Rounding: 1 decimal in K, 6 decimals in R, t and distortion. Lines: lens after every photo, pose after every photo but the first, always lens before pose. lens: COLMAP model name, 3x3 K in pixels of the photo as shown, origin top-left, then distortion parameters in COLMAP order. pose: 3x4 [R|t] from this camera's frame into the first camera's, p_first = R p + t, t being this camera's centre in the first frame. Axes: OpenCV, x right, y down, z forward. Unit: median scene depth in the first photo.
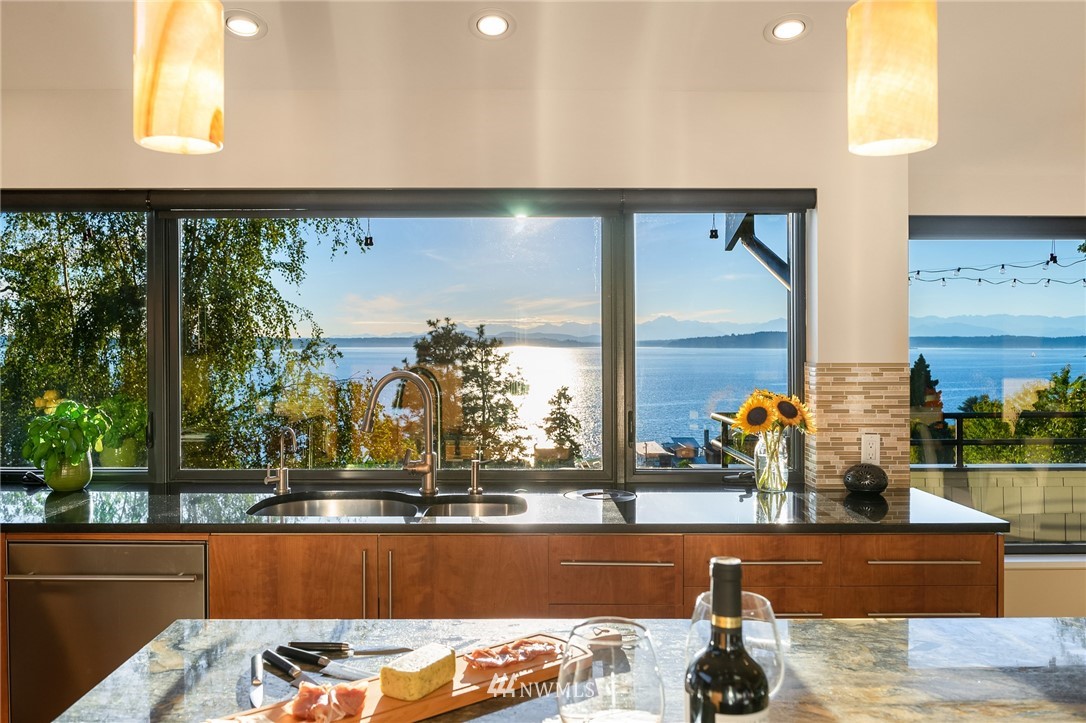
lens RADIAL K [[894.9, 0, 514.8], [0, 894.9, 331.9], [0, 0, 1]] dist [-0.026400, 0.005730]
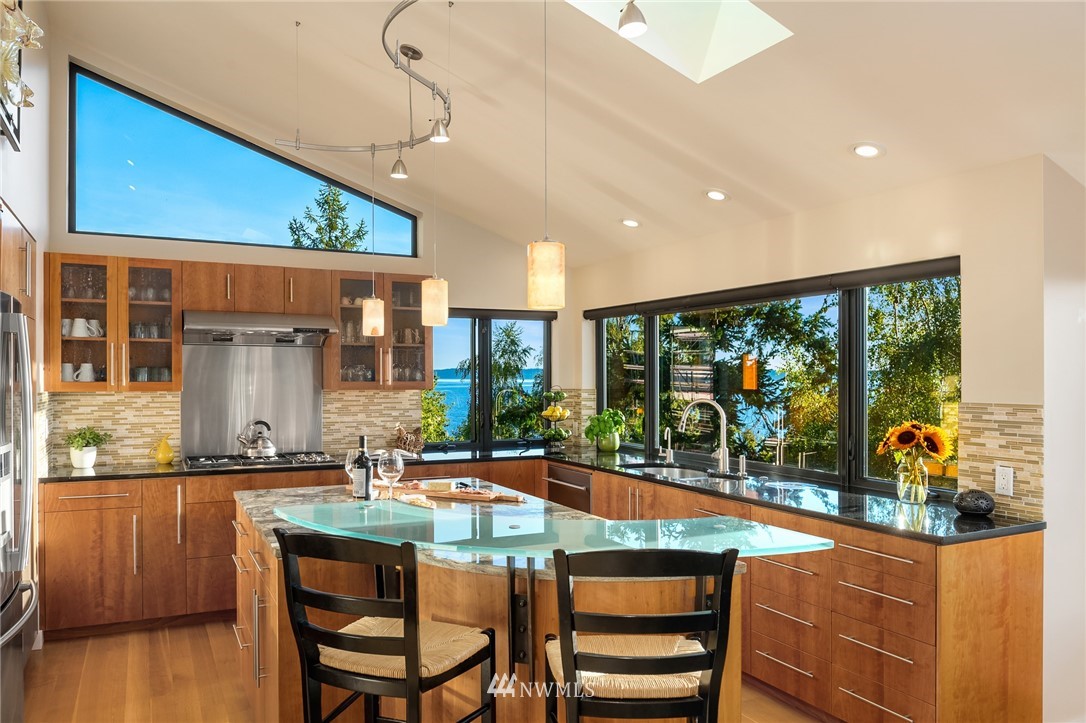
lens RADIAL K [[789.4, 0, 534.1], [0, 789.4, 375.8], [0, 0, 1]] dist [-0.021290, -0.017297]
pose [[0.442591, 0.002291, -0.896721, 1.022796], [0.007104, 0.999956, 0.006061, -0.010764], [0.896696, -0.009052, 0.442555, 0.029739]]
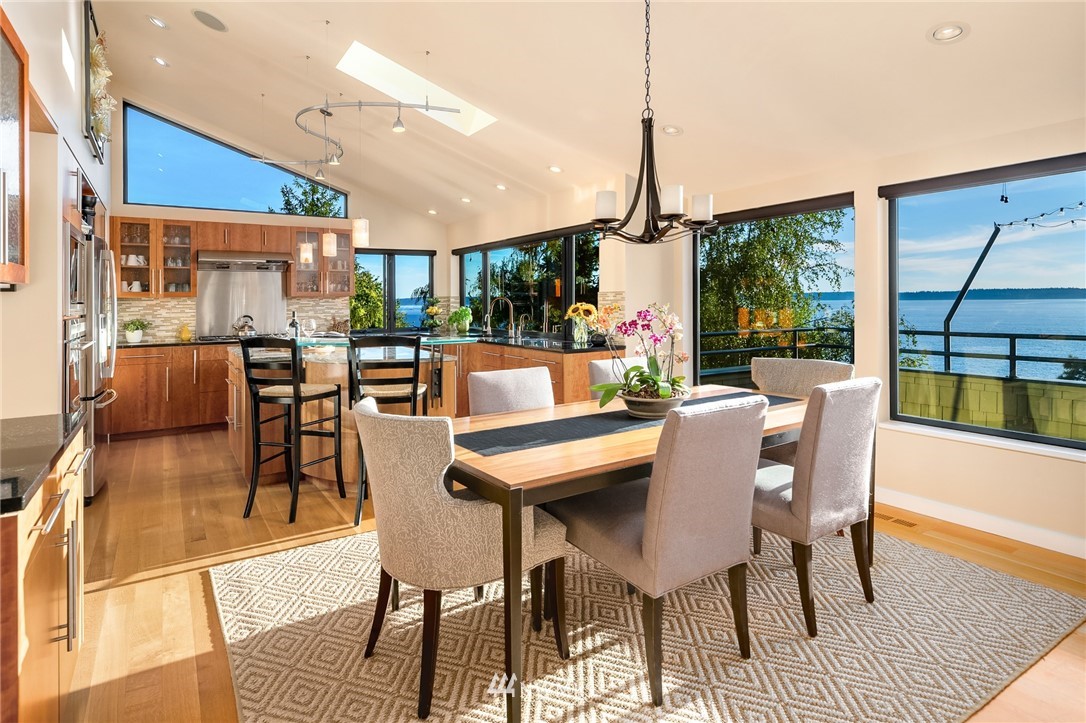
lens RADIAL K [[598.2, 0, 552.2], [0, 598.2, 286.9], [0, 0, 1]] dist [0.004192, 0.001383]
pose [[0.541970, -0.025123, -0.840022, 1.641111], [0.020878, 0.999647, -0.016427, 0.044603], [0.840138, -0.008635, 0.542304, 0.004521]]
